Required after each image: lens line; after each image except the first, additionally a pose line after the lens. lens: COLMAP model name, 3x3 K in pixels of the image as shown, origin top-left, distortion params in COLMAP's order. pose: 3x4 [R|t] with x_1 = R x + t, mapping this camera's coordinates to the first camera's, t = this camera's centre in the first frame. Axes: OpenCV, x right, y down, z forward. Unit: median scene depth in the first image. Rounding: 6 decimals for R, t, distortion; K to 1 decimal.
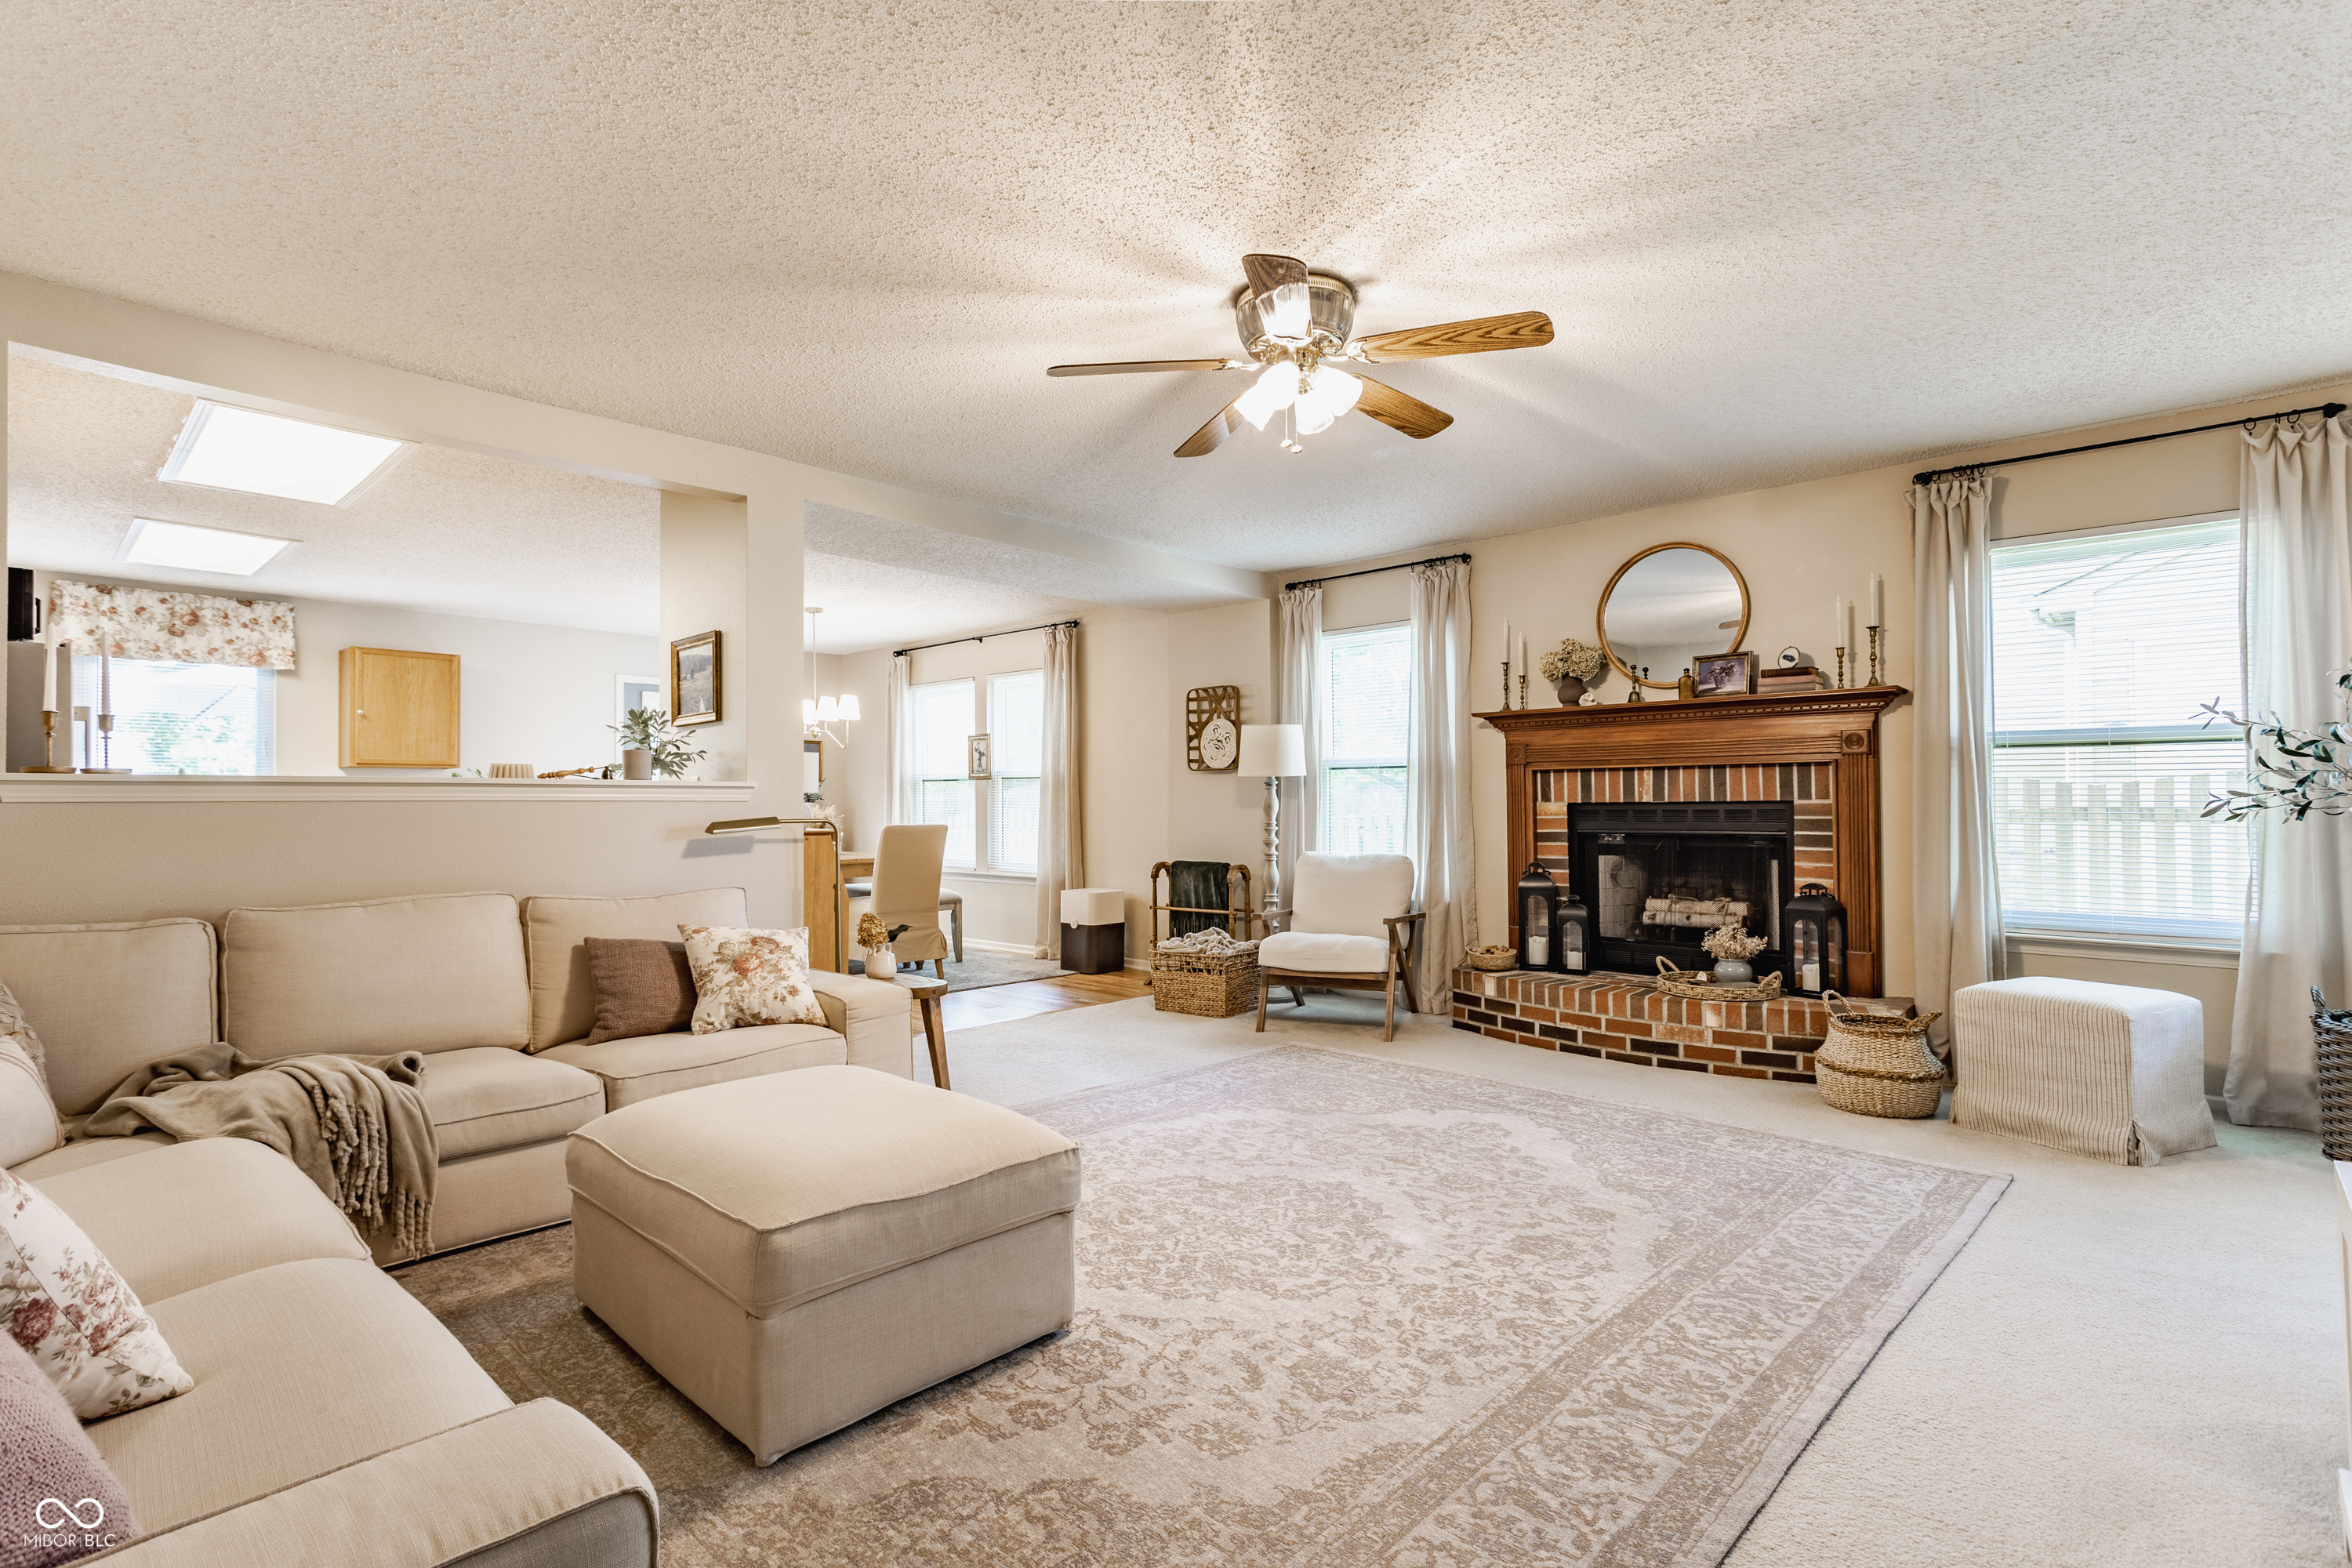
lens RADIAL K [[1109.5, 0, 1176.1], [0, 1109.5, 793.0], [0, 0, 1]] dist [-0.001843, 0.002628]
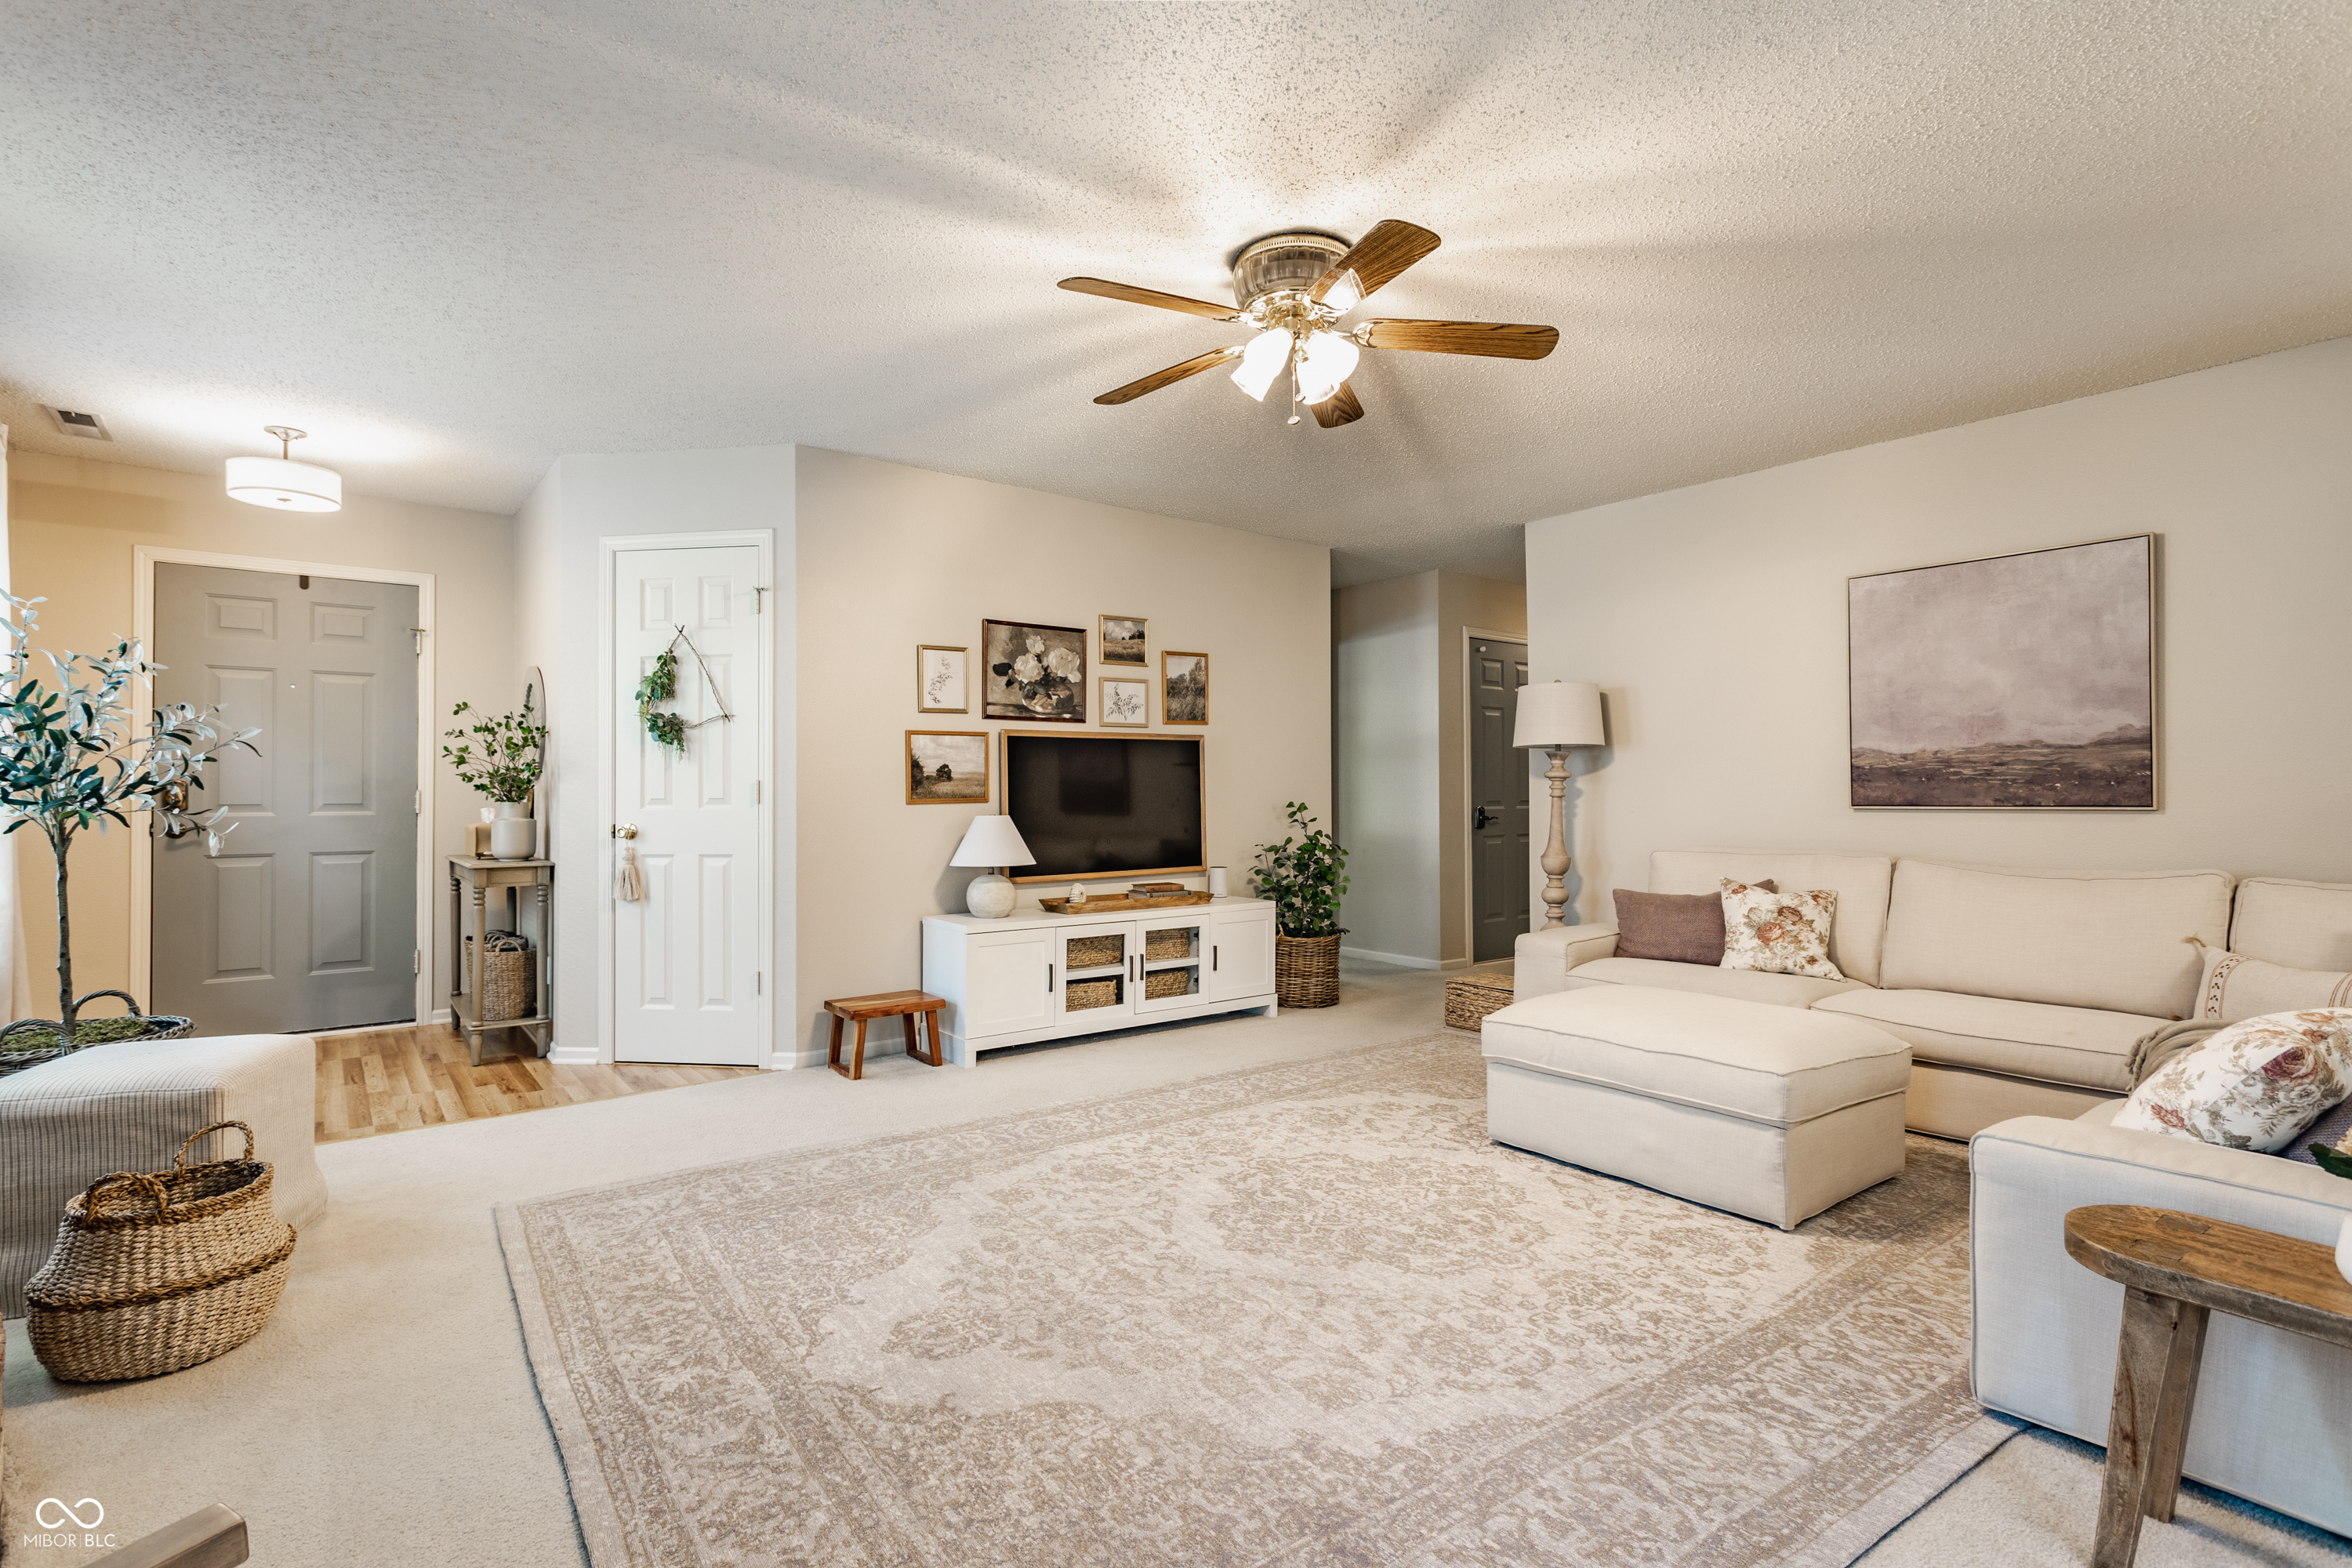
lens RADIAL K [[1109.5, 0, 1167.0], [0, 1109.5, 783.0], [0, 0, 1]] dist [-0.001843, 0.002628]
pose [[-0.985422, 0.009425, 0.169865, 0.041305], [0.005955, 0.999763, -0.020931, 0.017306], [-0.170022, -0.019614, -0.985245, 1.407291]]
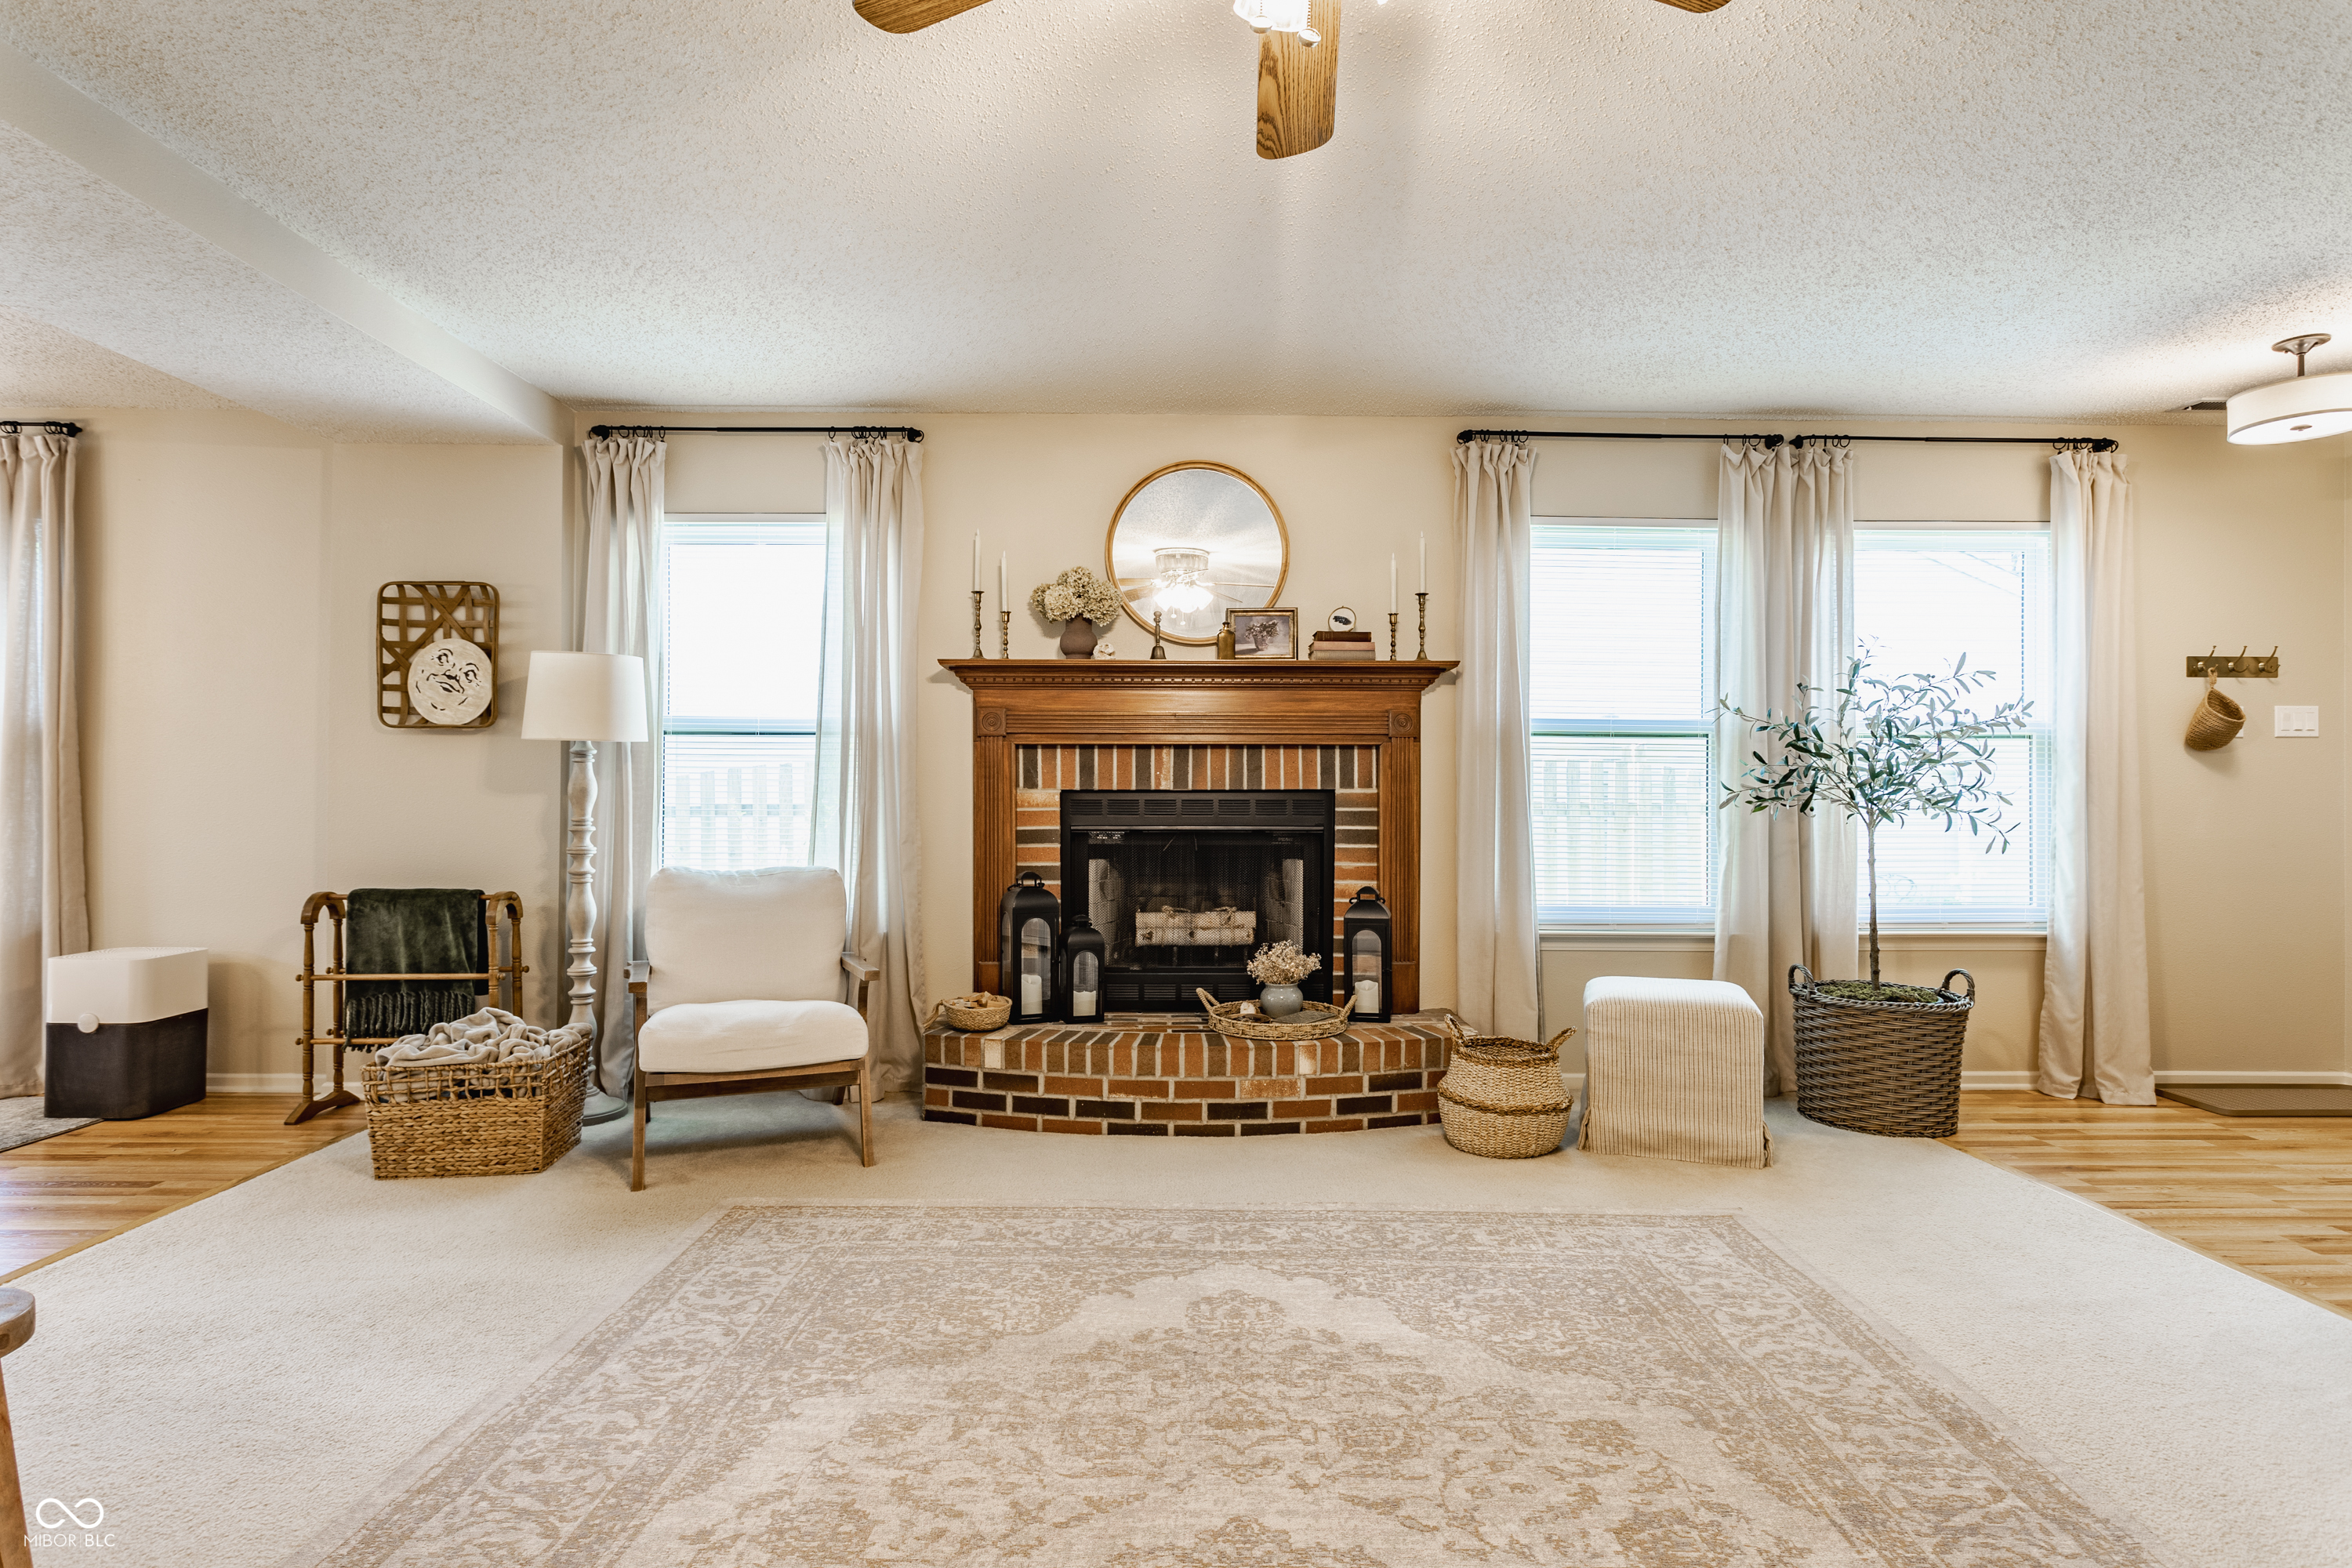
lens RADIAL K [[1223.1, 0, 1163.9], [0, 1223.1, 788.7], [0, 0, 1]] dist [-0.007622, 0.003460]
pose [[0.726320, 0.008494, 0.687304, -0.207986], [-0.014043, 0.999898, 0.002483, 0.006612], [-0.687213, -0.011455, 0.726366, 0.472715]]
